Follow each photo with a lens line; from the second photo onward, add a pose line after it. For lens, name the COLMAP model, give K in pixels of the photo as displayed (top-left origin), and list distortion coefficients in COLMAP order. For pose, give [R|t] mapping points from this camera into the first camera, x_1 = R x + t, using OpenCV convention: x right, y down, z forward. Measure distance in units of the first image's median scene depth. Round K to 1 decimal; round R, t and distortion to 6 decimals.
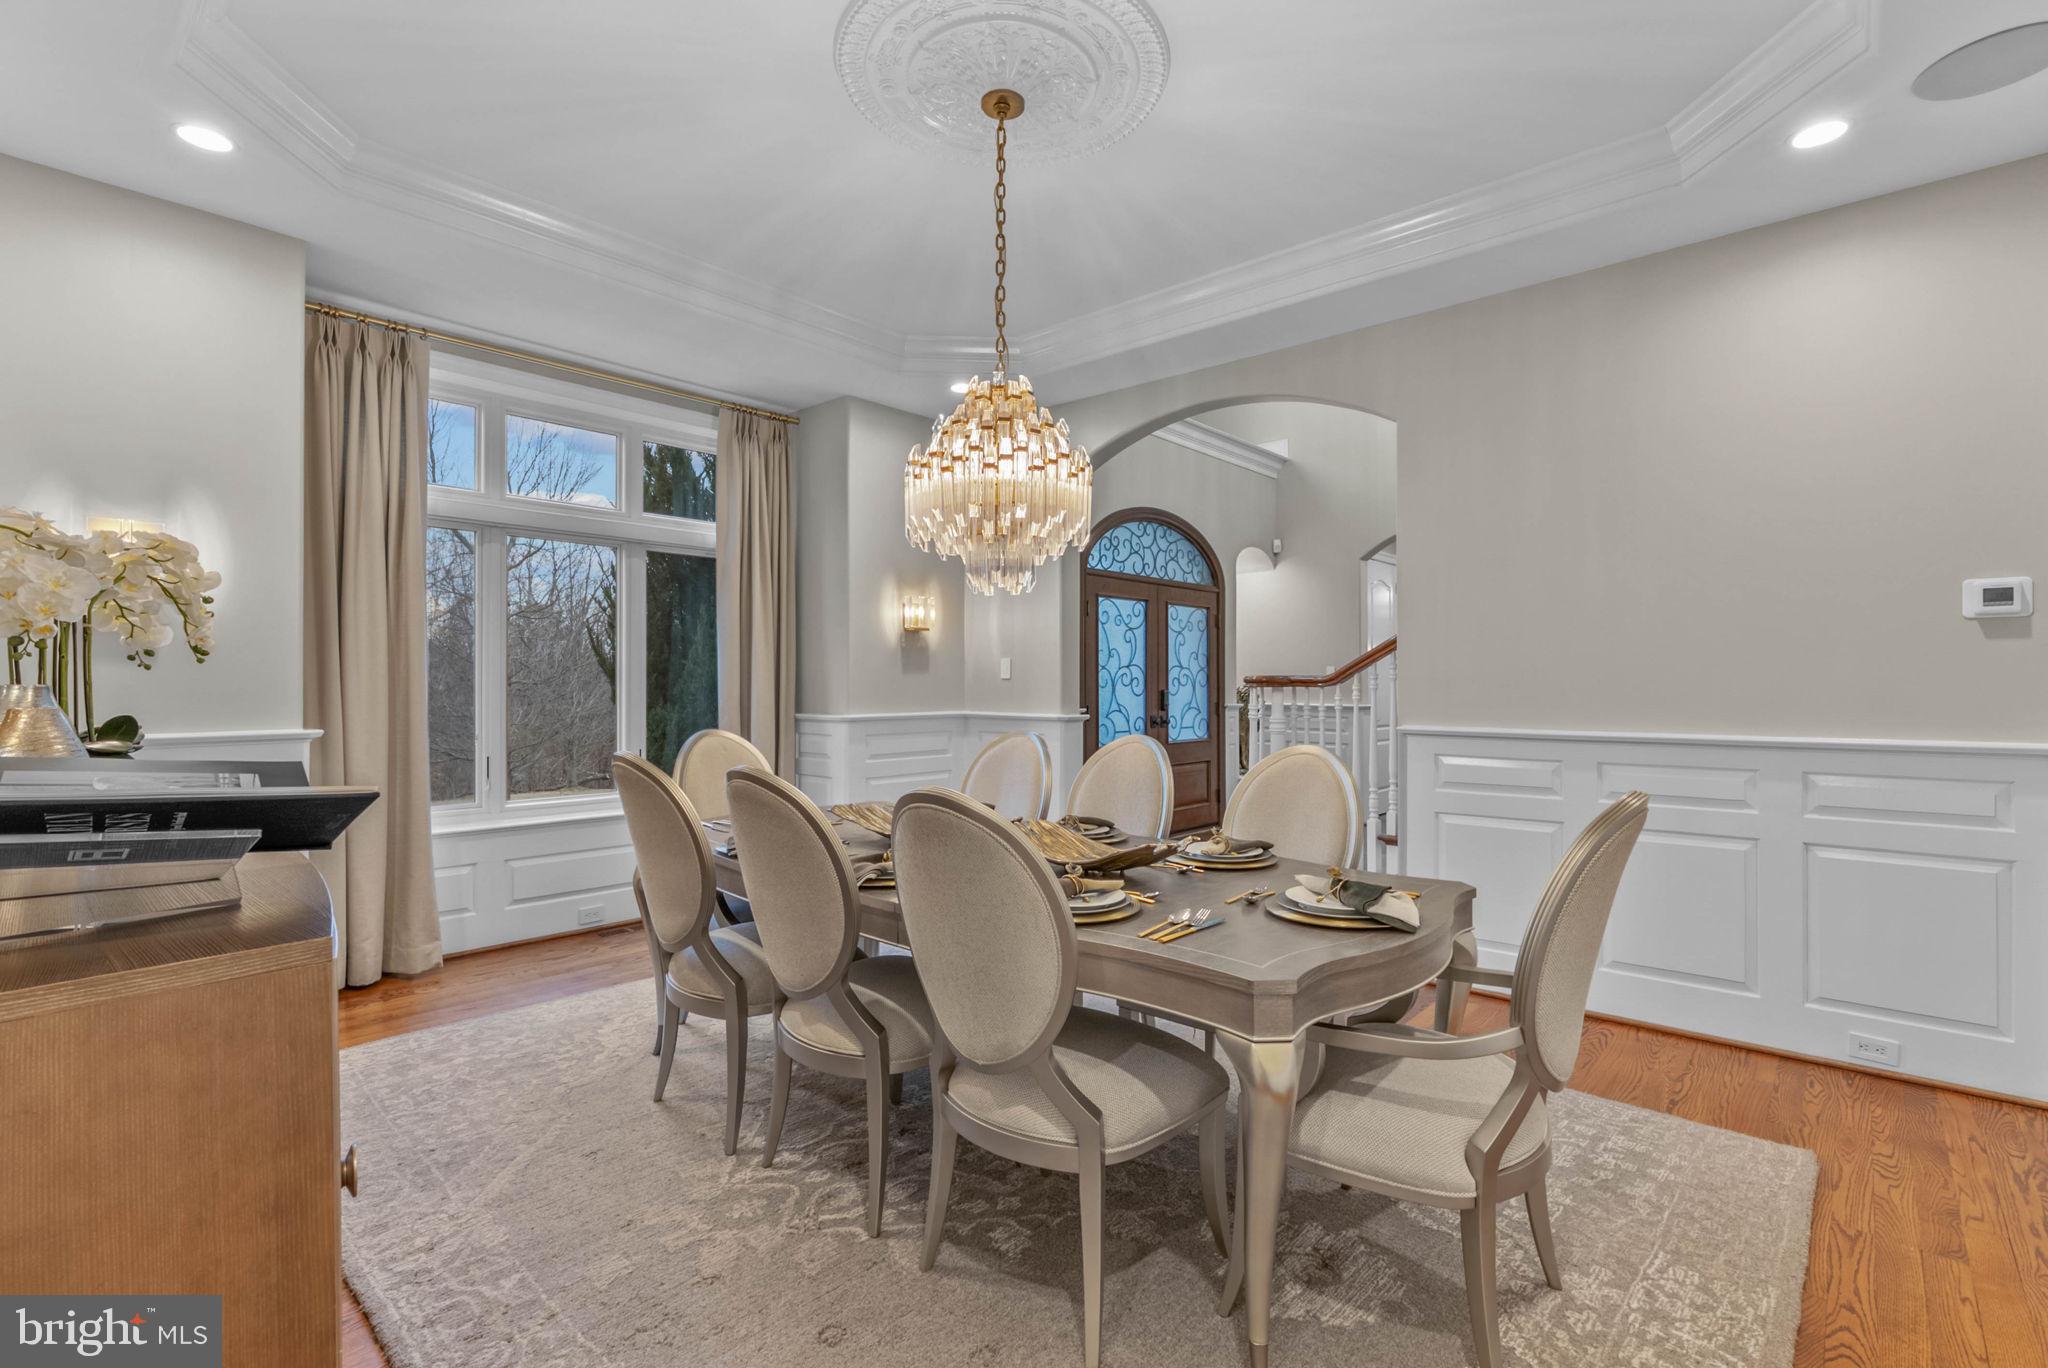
lens RADIAL K [[932.2, 0, 1025.3], [0, 932.2, 690.0], [0, 0, 1]] dist [-0.000808, -0.000013]
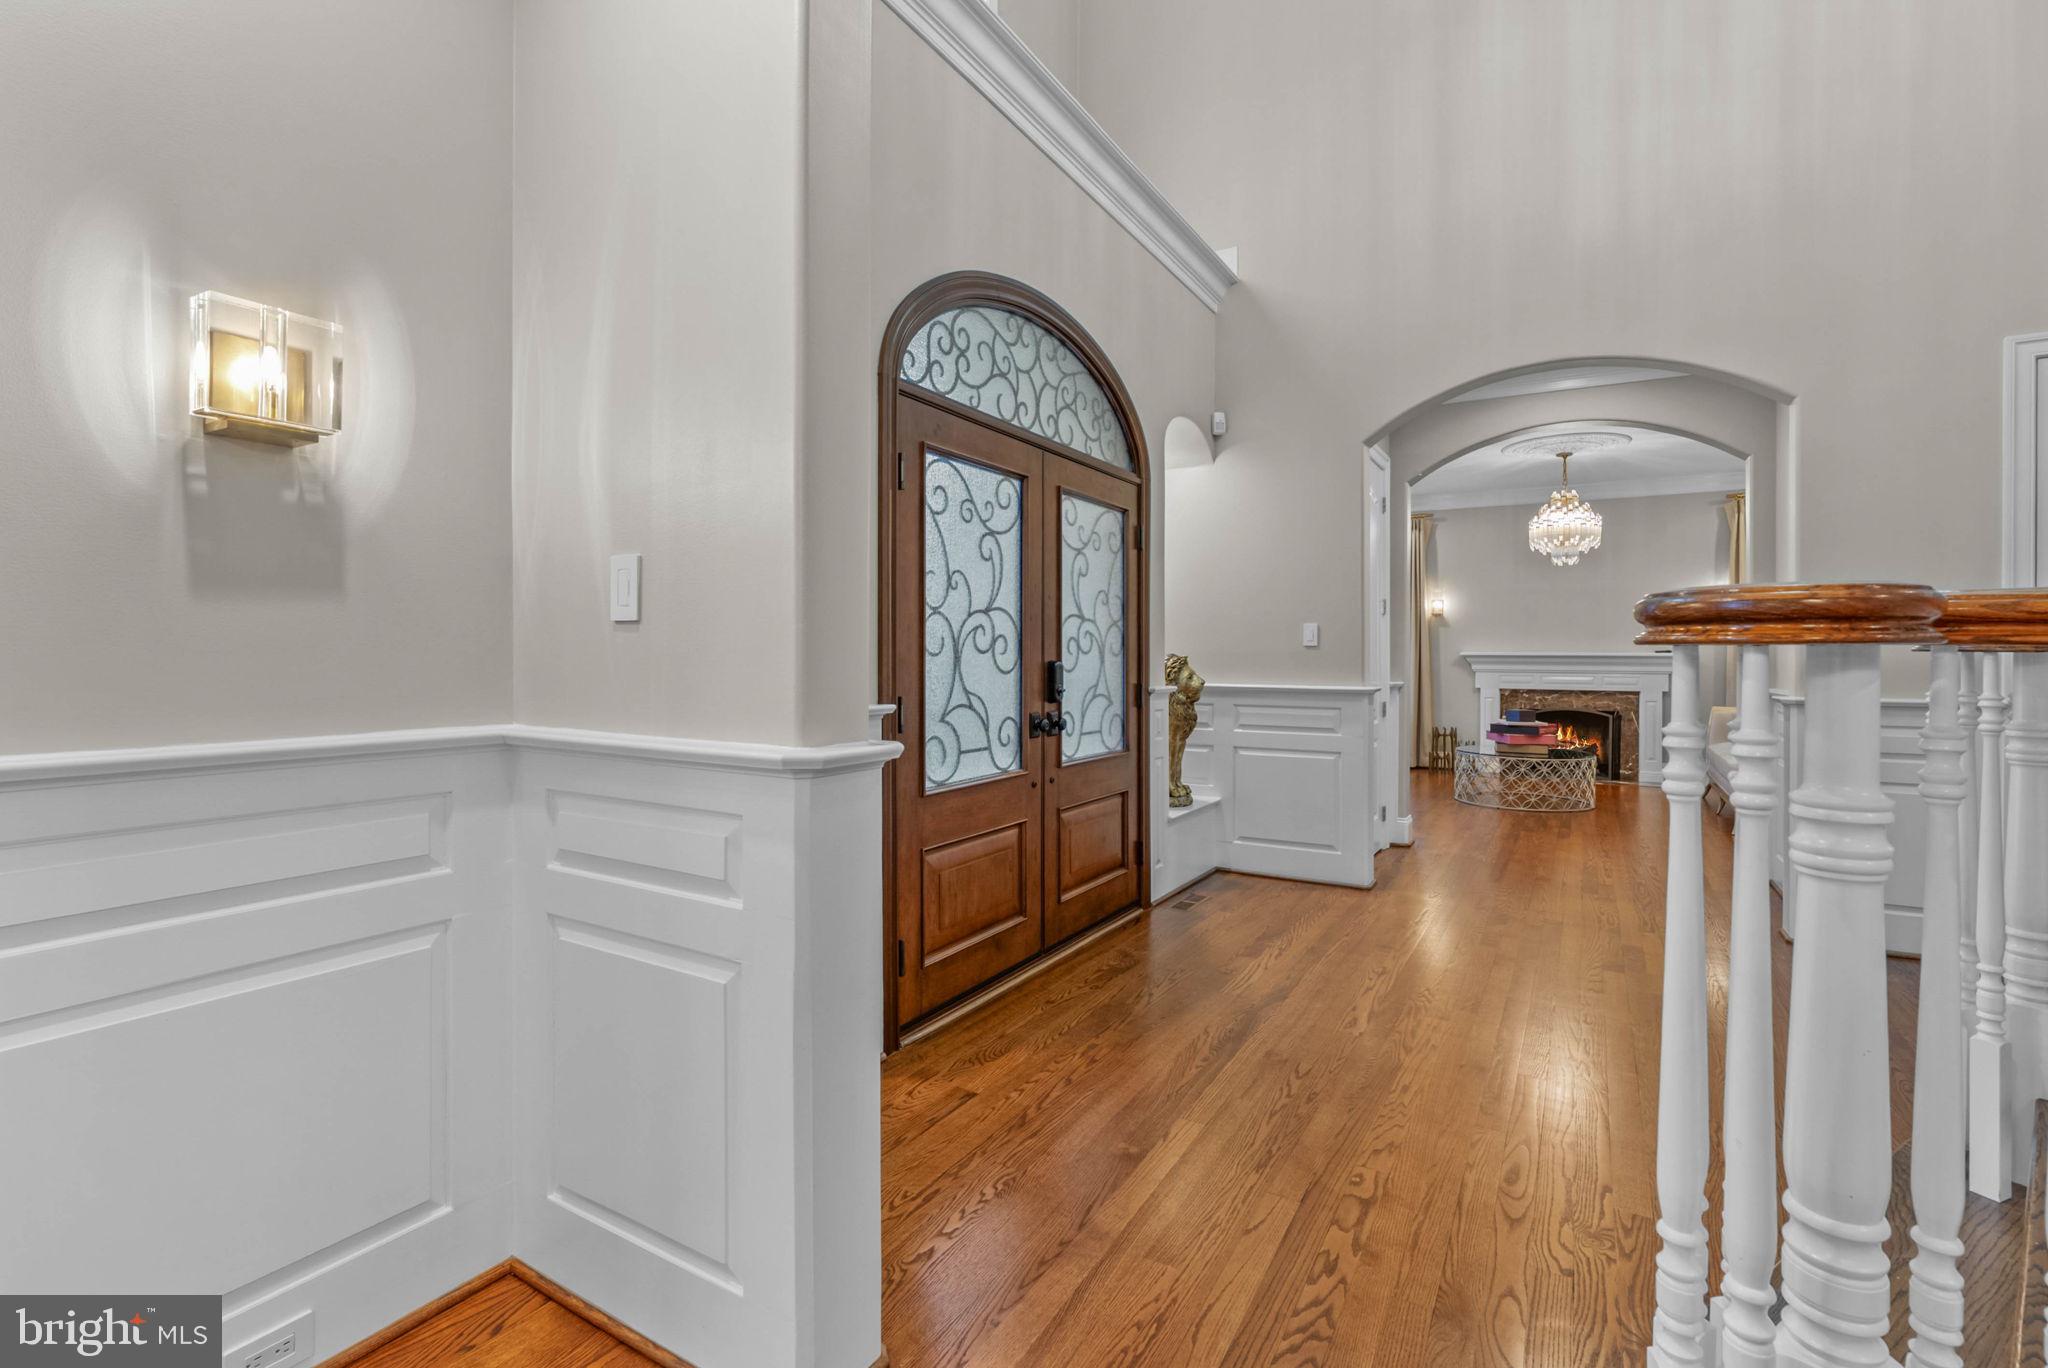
lens RADIAL K [[932.2, 0, 1024.5], [0, 932.2, 670.7], [0, 0, 1]] dist [-0.000808, -0.000013]
pose [[0.981182, 0.000538, 0.193083, 0.036626], [-0.002318, 0.999957, 0.008995, 0.000545], [-0.193070, -0.009274, 0.981141, 0.515921]]
